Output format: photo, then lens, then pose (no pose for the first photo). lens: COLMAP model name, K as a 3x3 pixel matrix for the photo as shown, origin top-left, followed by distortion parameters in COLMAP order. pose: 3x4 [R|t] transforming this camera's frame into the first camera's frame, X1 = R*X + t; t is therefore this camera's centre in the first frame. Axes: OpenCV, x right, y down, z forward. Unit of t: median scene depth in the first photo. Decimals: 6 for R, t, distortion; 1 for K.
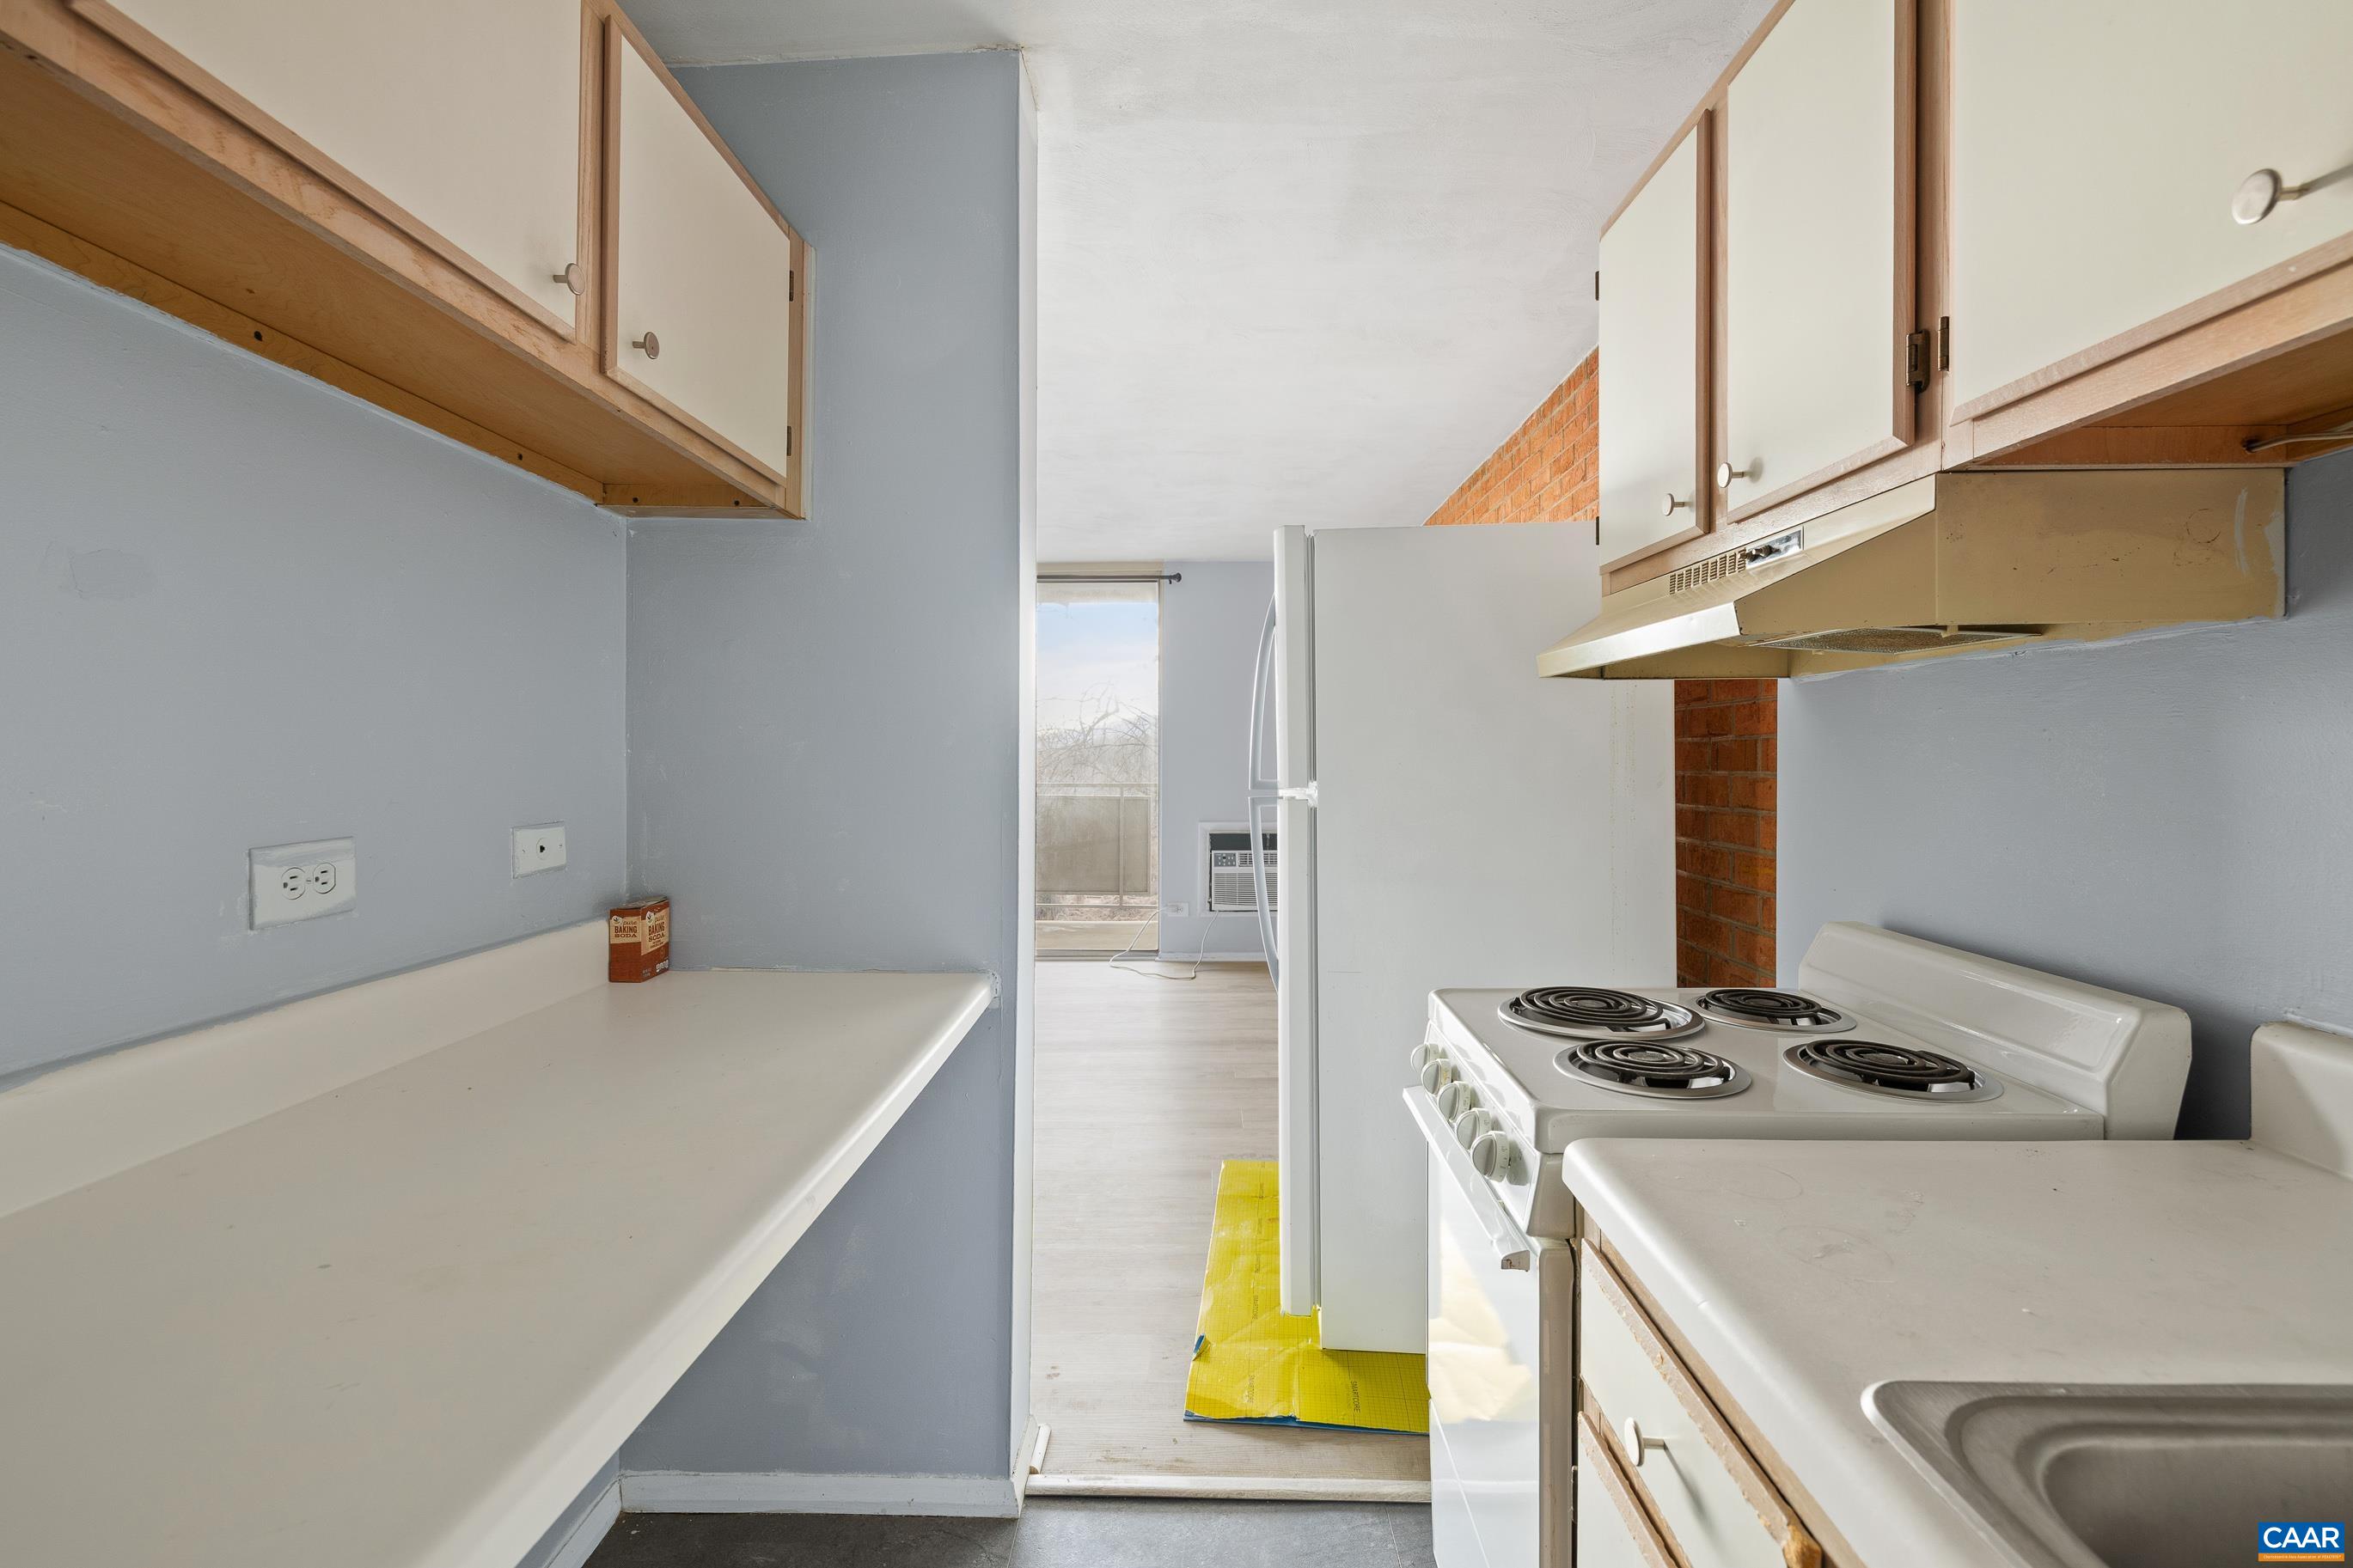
lens RADIAL K [[999.0, 0, 1178.2], [0, 999.0, 758.4], [0, 0, 1]] dist [0.001387, 0.001420]
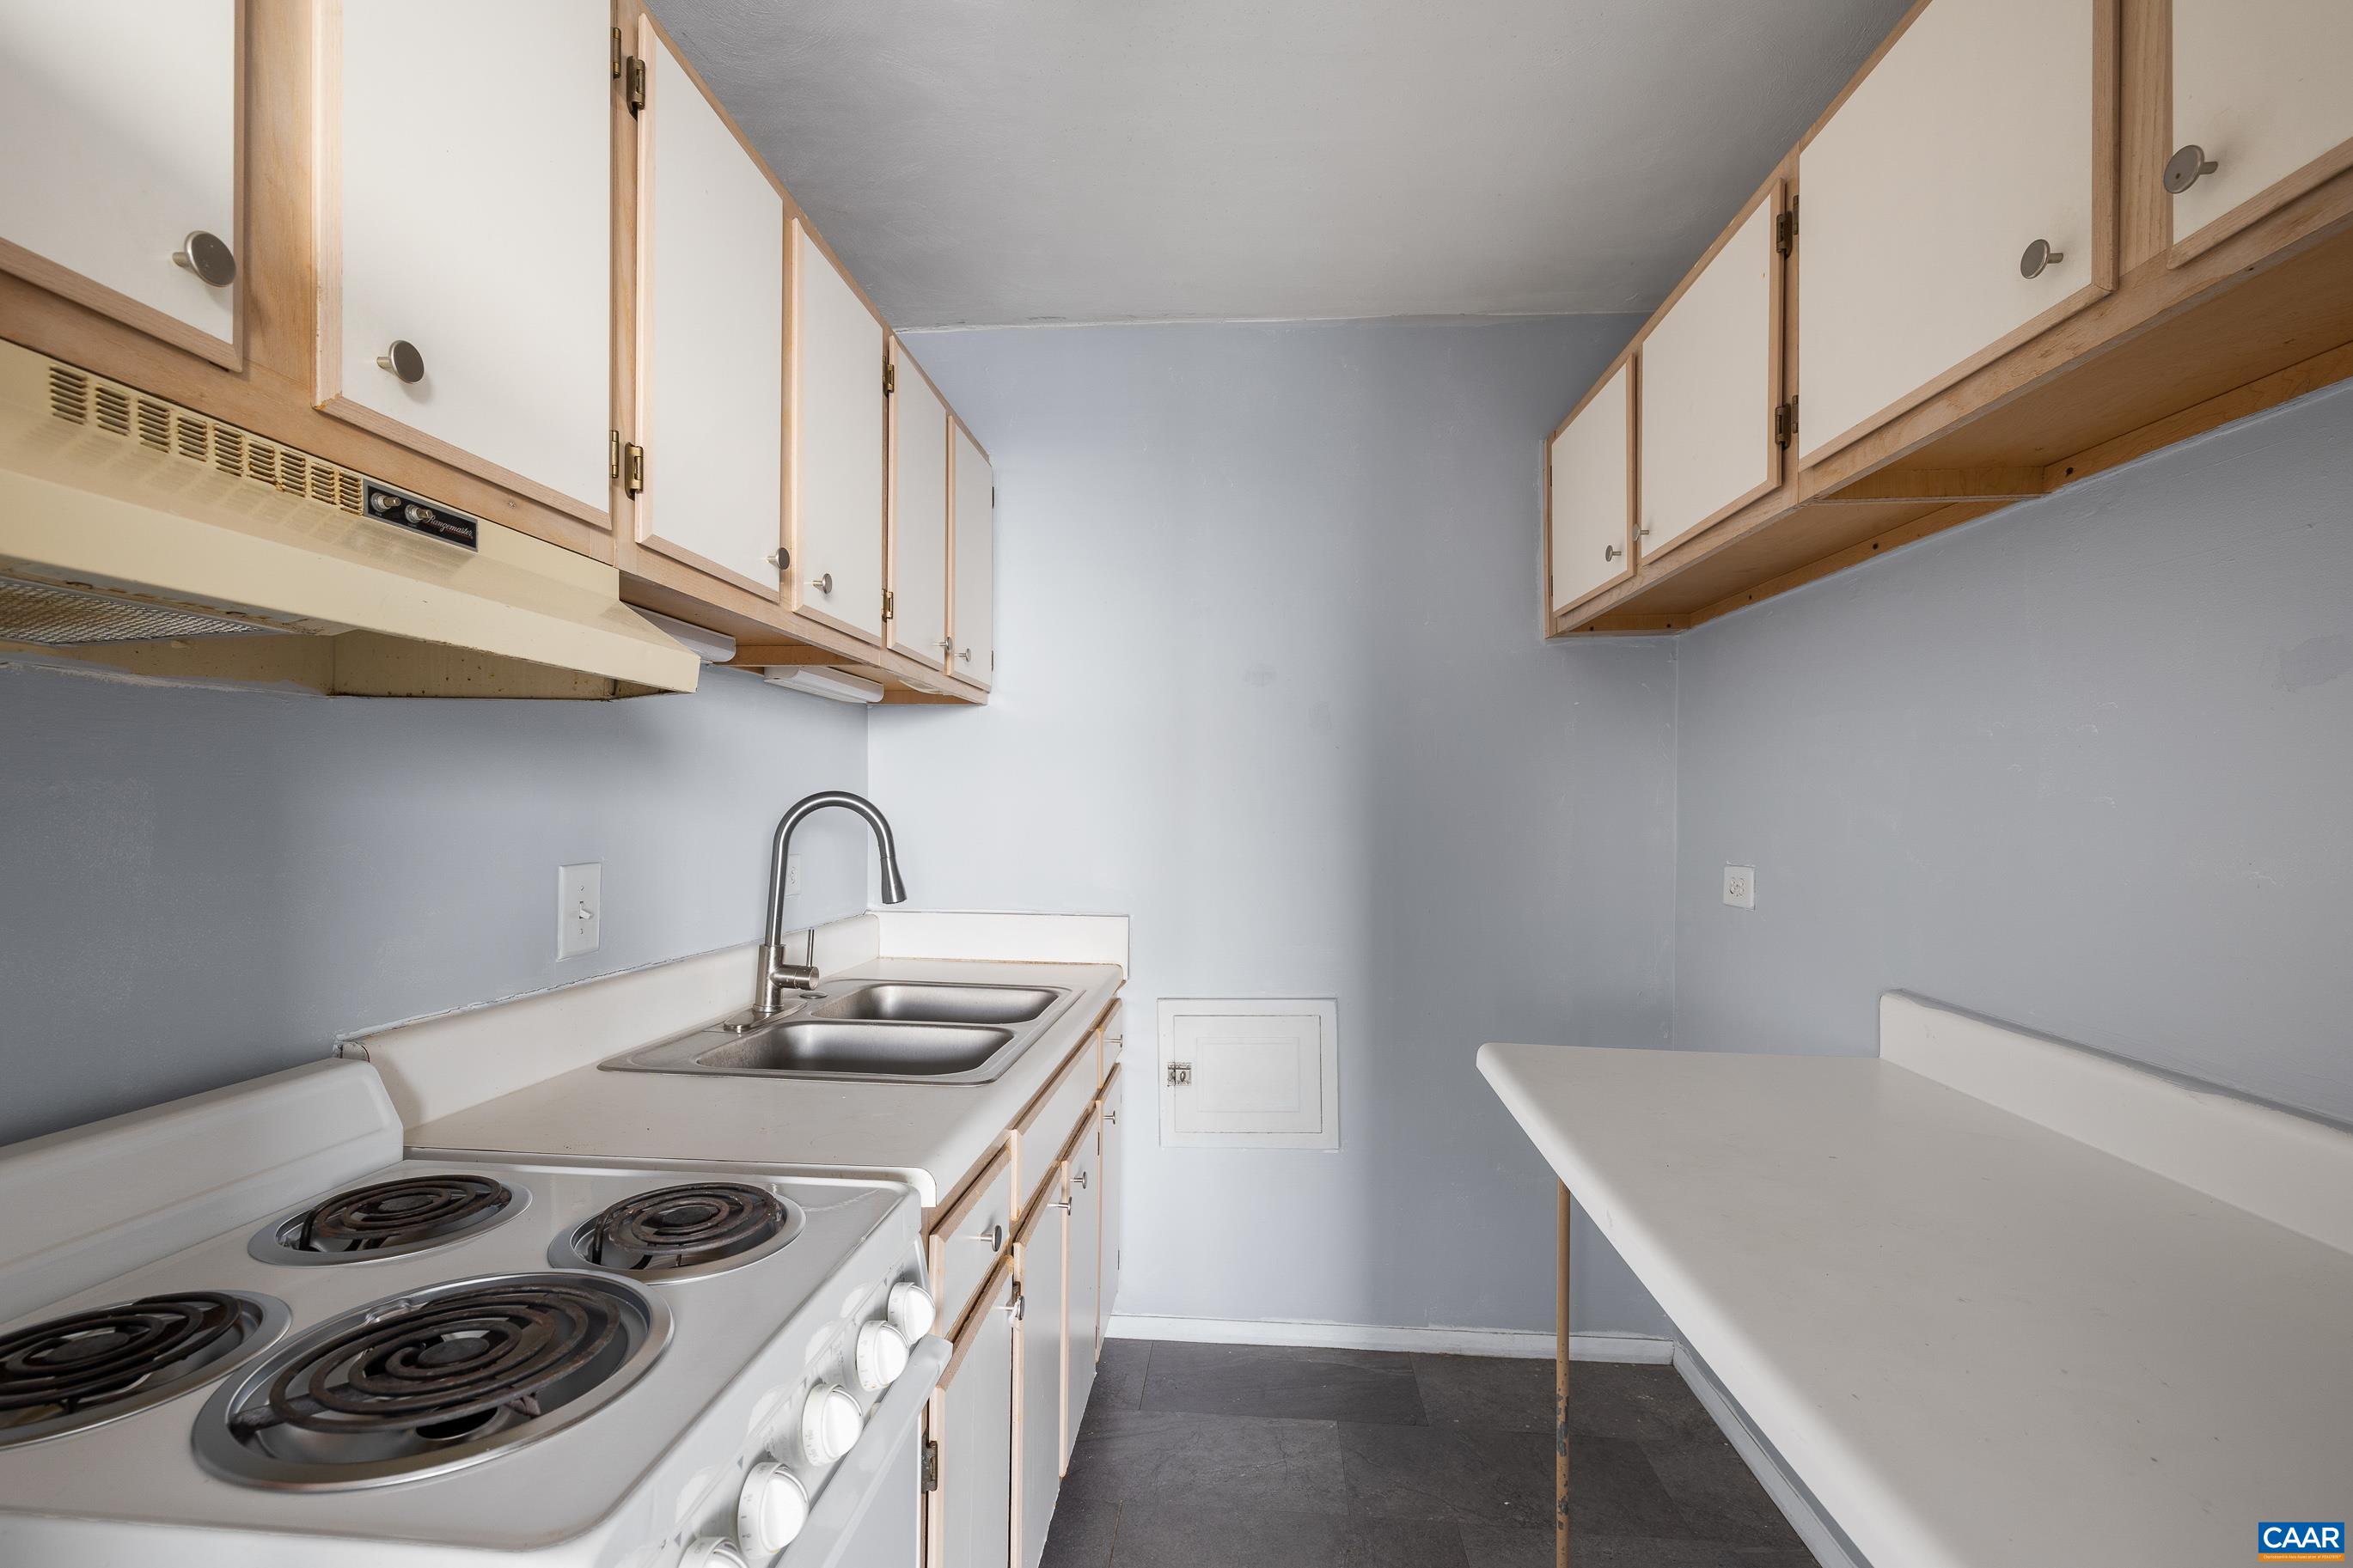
lens RADIAL K [[999.0, 0, 1167.2], [0, 999.0, 800.5], [0, 0, 1]] dist [0.001387, 0.001420]
pose [[-0.998282, -0.007199, 0.058142, 0.009596], [-0.007448, 0.999964, -0.004057, -0.003496], [-0.058111, -0.004483, -0.998300, 0.287451]]
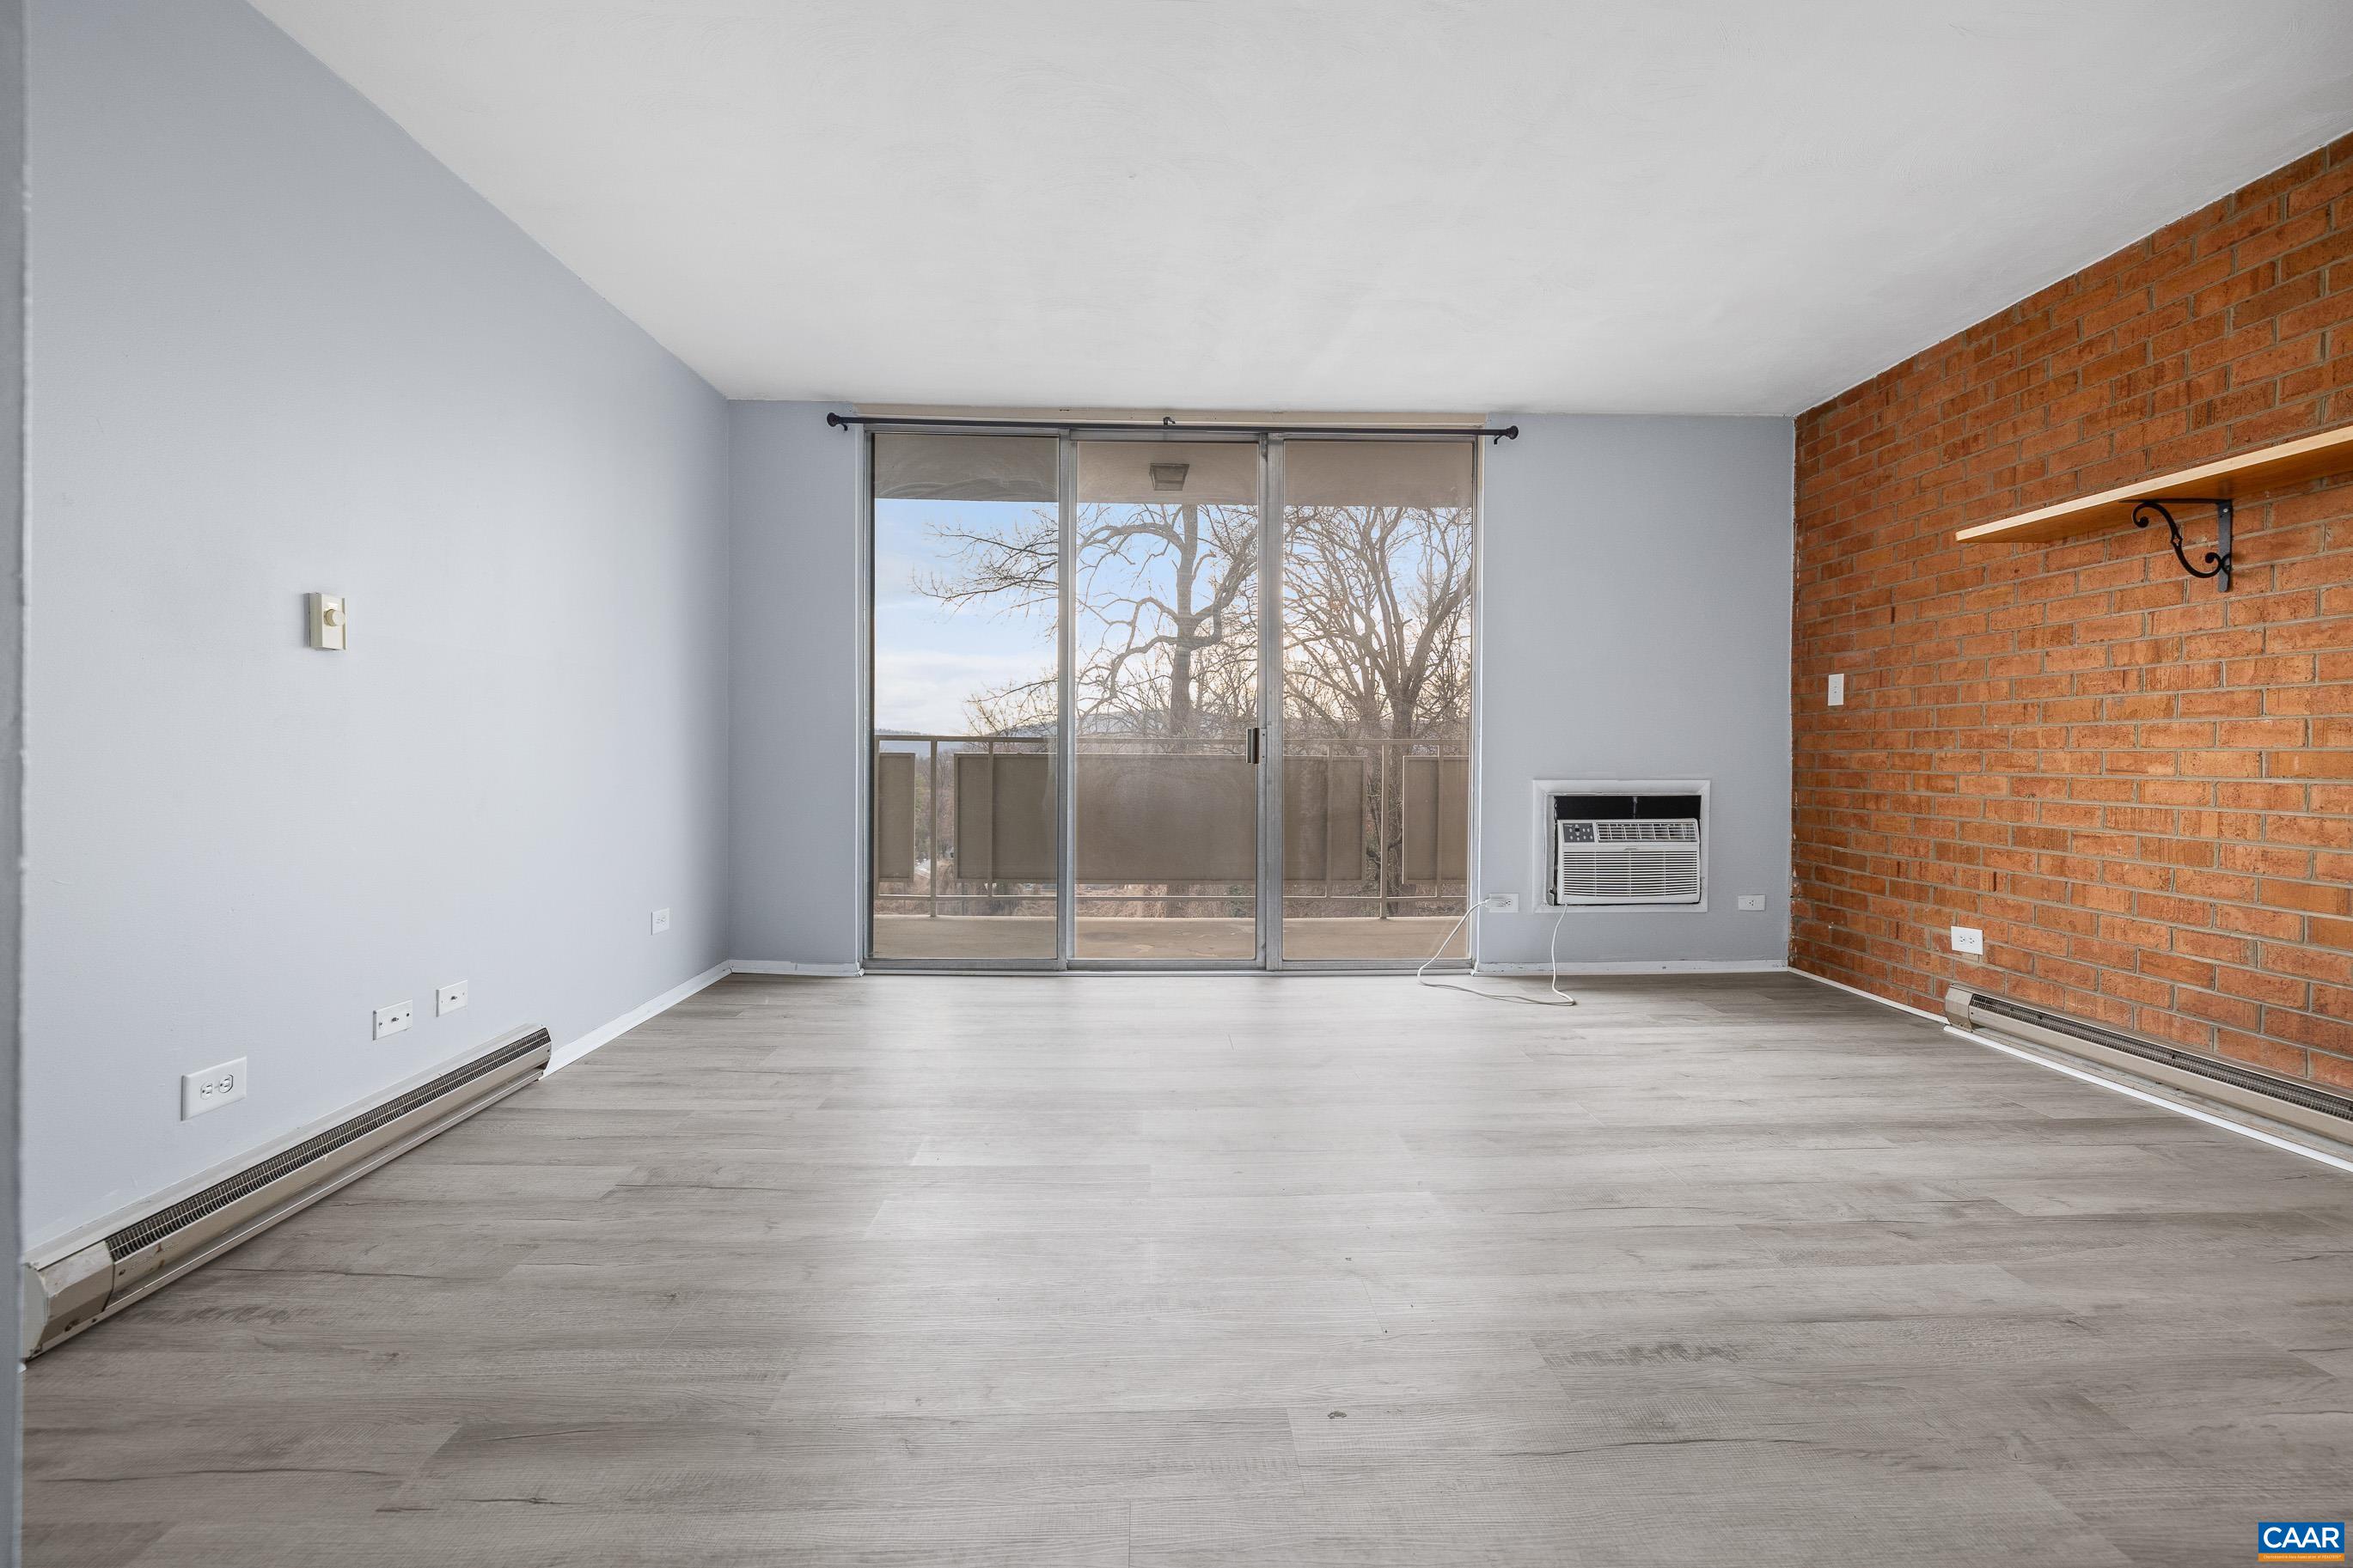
lens RADIAL K [[999.0, 0, 1178.6], [0, 999.0, 760.0], [0, 0, 1]] dist [0.001387, 0.001420]
pose [[0.999343, -0.000157, 0.036250, -0.262680], [-0.000197, 0.999953, 0.009737, 0.043187], [-0.036250, -0.009737, 0.999295, 0.301258]]
